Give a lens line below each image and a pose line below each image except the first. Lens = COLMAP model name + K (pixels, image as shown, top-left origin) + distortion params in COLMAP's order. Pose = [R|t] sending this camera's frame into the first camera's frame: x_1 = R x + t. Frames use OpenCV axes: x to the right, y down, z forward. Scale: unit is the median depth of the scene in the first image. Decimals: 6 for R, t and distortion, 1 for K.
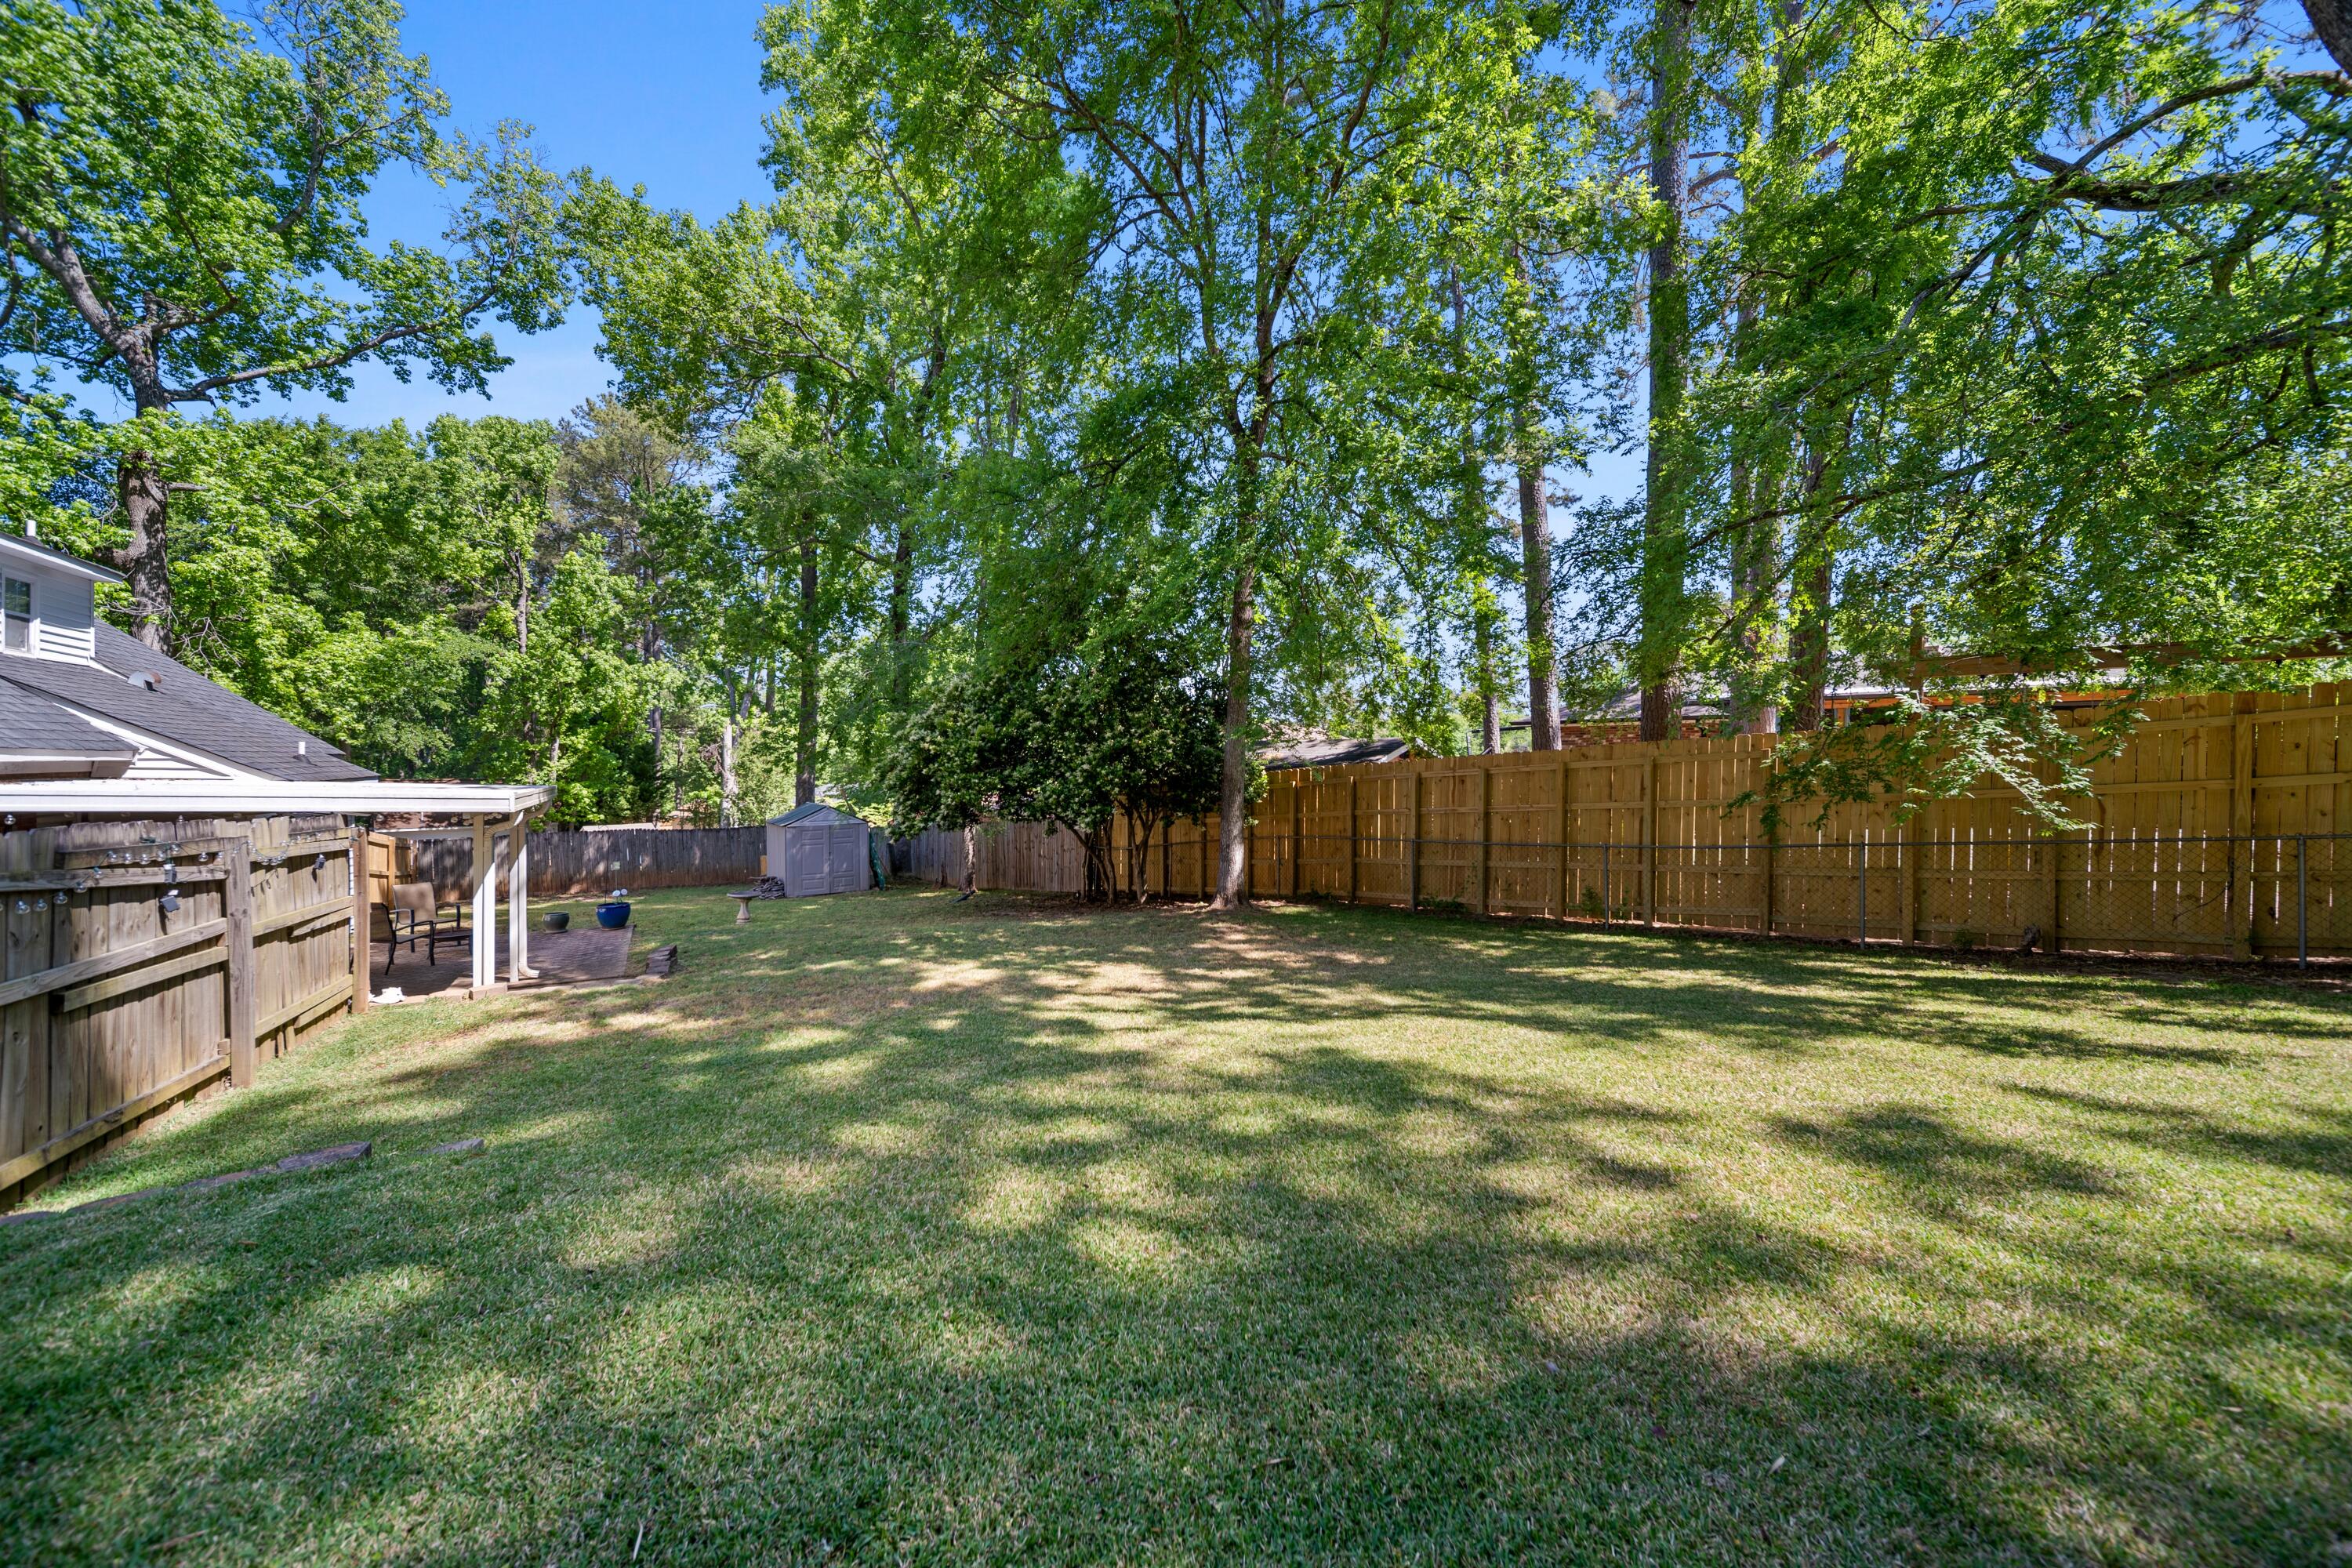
lens RADIAL K [[839.9, 0, 1176.0], [0, 839.9, 784.0], [0, 0, 1]] dist [-0.004727, -0.000315]
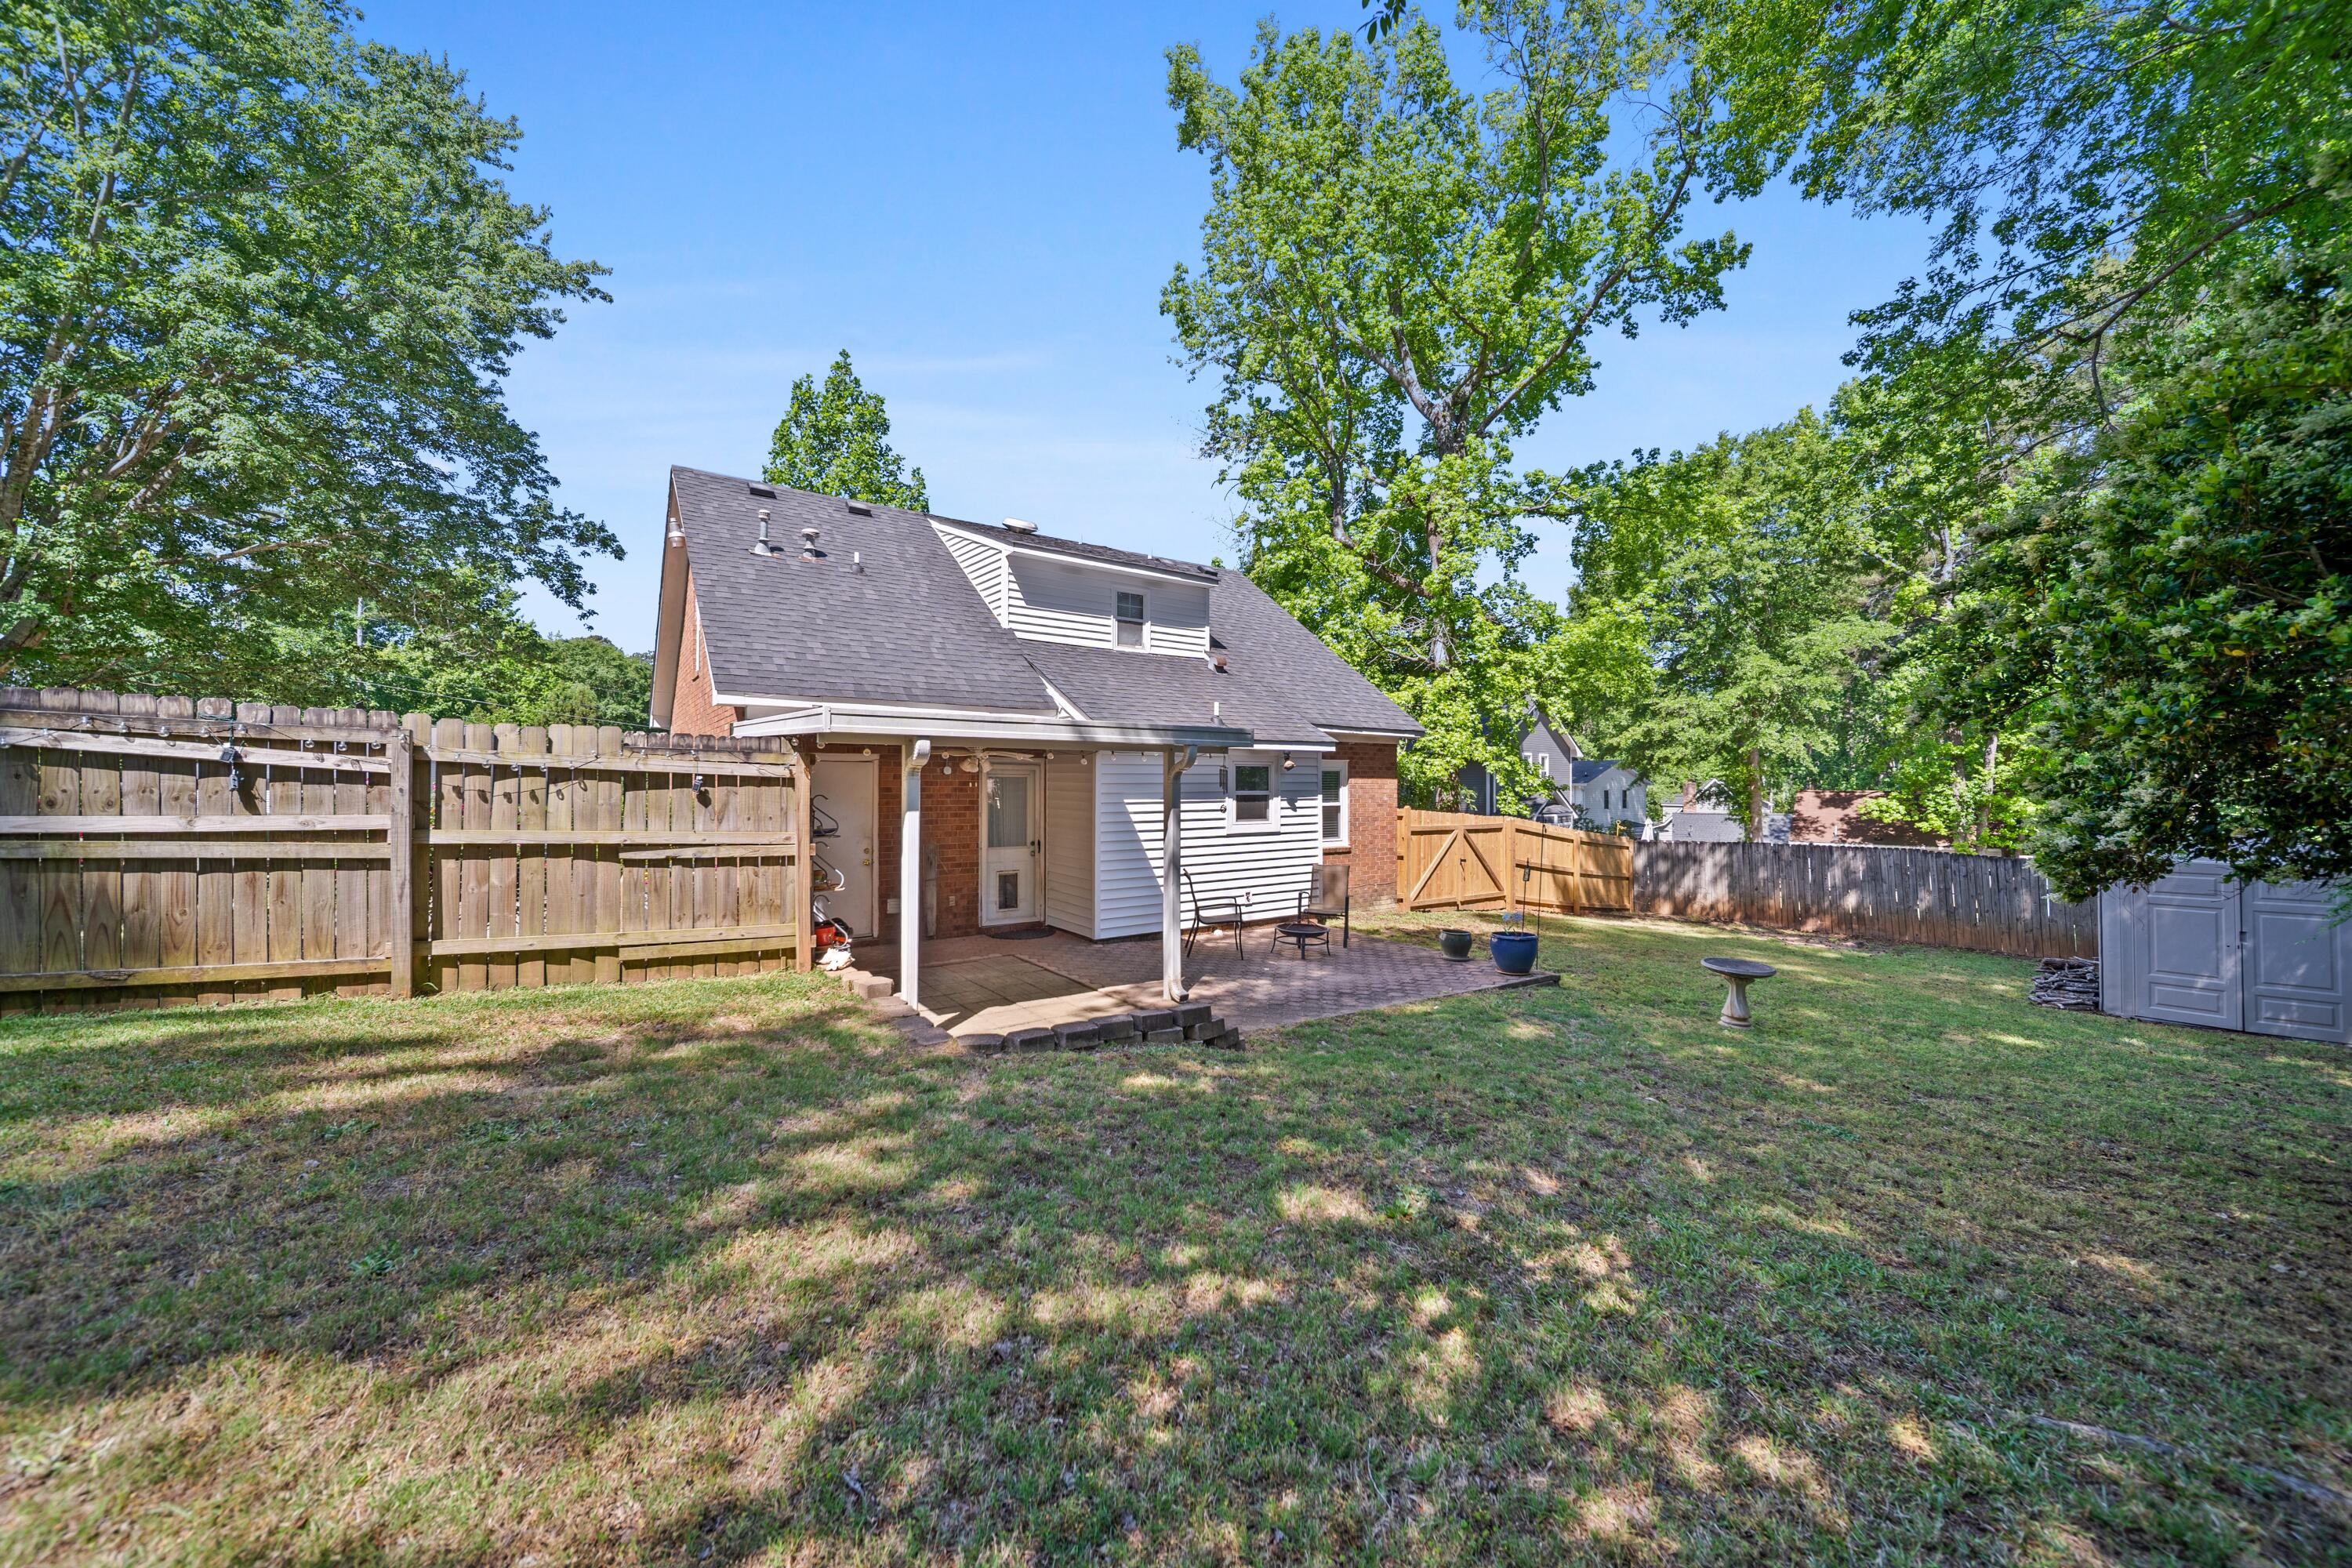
lens RADIAL K [[839.9, 0, 1176.0], [0, 839.9, 784.0], [0, 0, 1]] dist [-0.004727, -0.000315]
pose [[0.053641, -0.002999, -0.998556, -0.067151], [-0.028419, 0.999586, -0.004529, 0.050854], [0.998156, 0.028620, 0.053534, 0.894042]]
